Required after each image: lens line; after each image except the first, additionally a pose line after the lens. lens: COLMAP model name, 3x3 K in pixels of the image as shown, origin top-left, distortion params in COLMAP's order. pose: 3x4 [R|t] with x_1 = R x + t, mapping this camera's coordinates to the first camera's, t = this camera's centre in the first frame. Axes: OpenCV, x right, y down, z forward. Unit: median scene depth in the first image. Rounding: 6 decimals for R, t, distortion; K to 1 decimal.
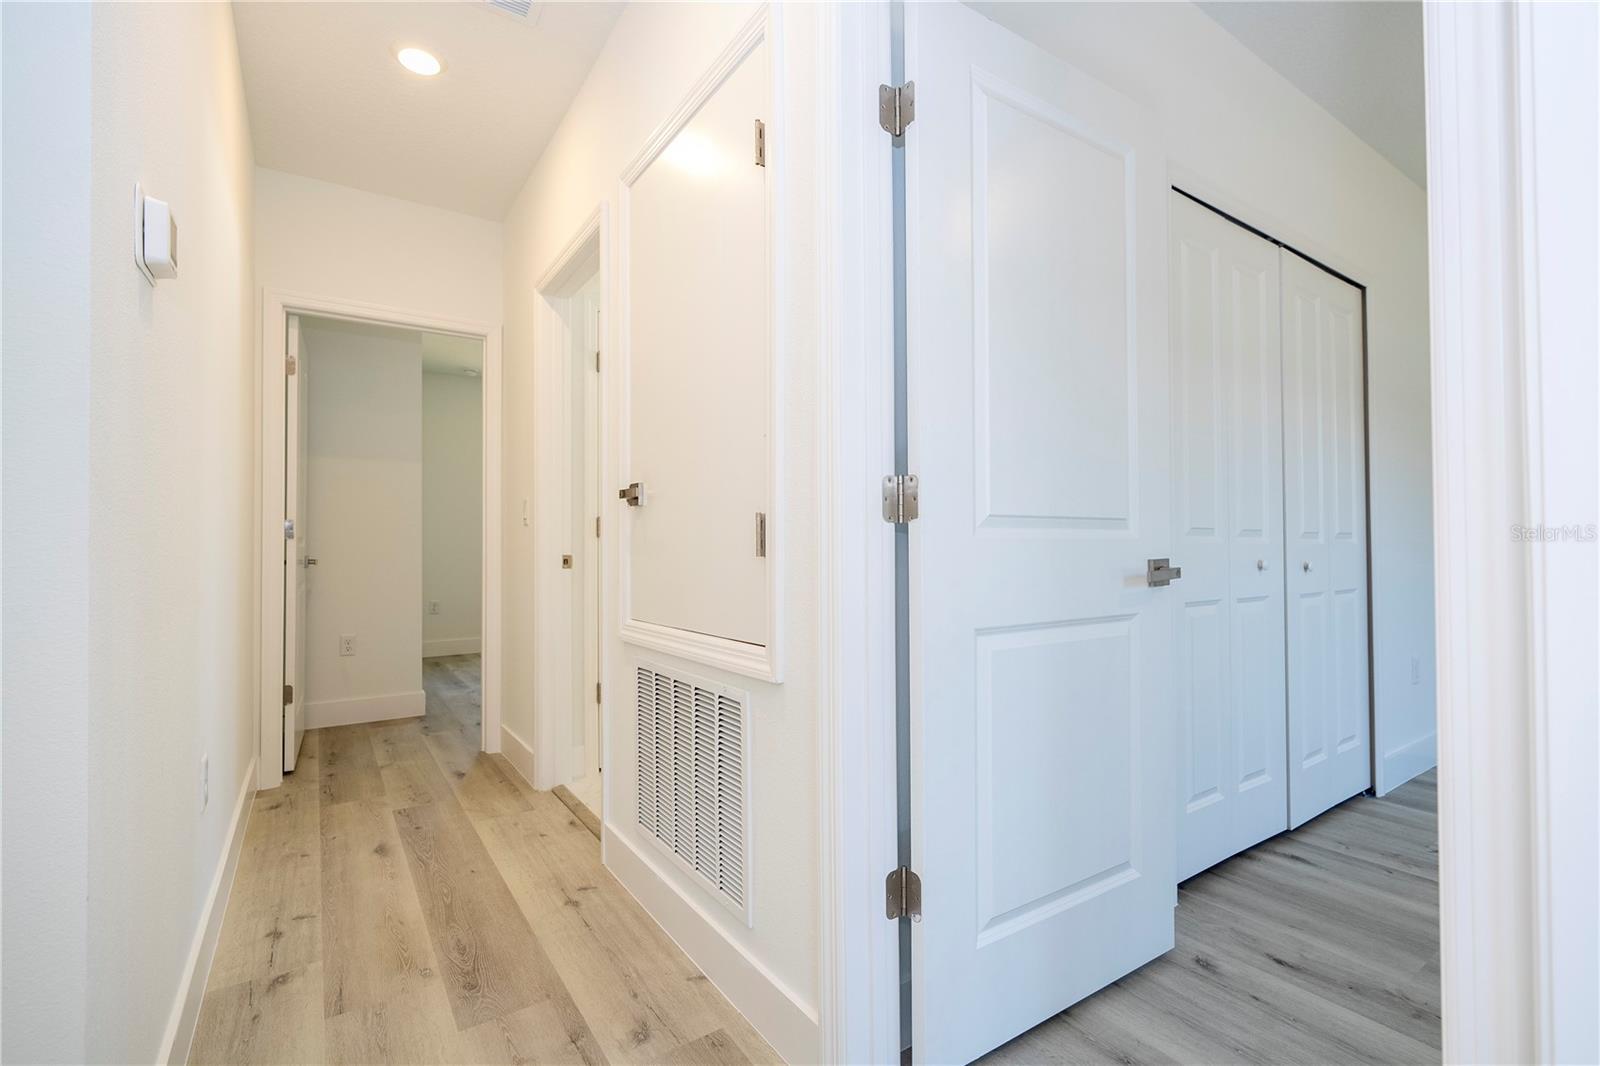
lens RADIAL K [[722.3, 0, 800.0], [0, 722.3, 532.8], [0, 0, 1]] dist [0.007290, 0.000170]
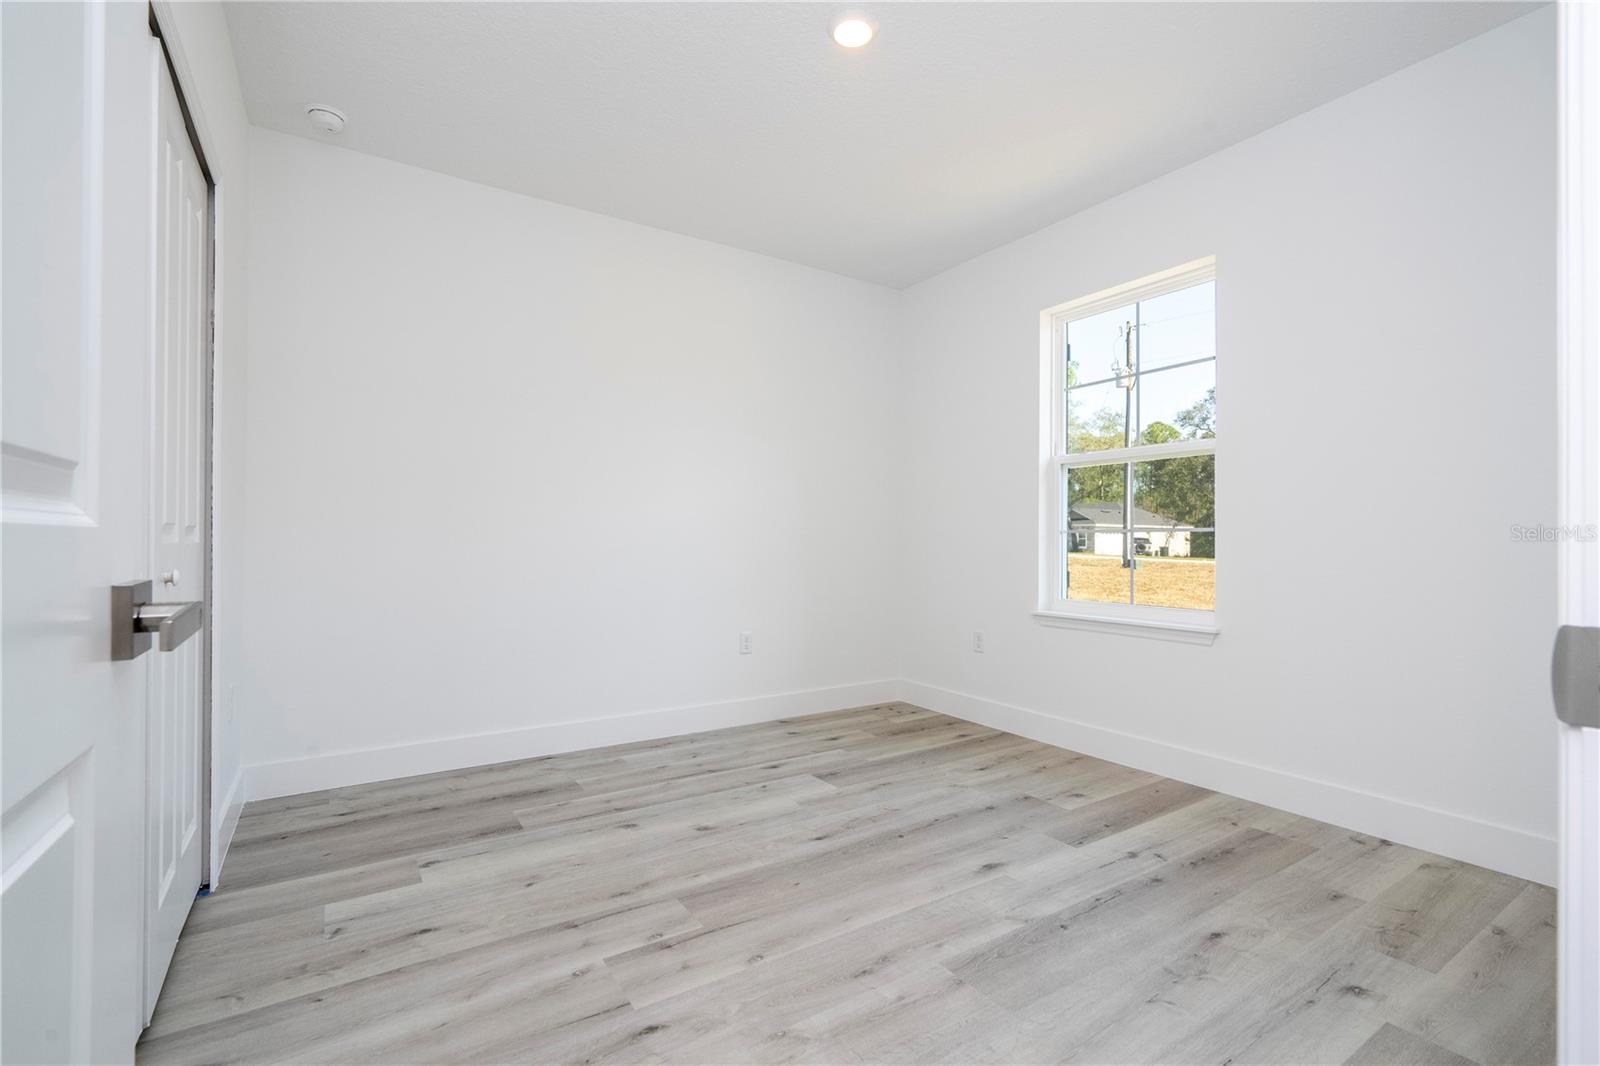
lens RADIAL K [[722.3, 0, 797.3], [0, 722.3, 538.6], [0, 0, 1]] dist [0.007290, 0.000170]
pose [[0.019626, 0.002026, 0.999805, 0.098131], [-0.011062, 0.999937, -0.001809, 0.007832], [-0.999746, -0.011024, 0.019648, 0.490744]]
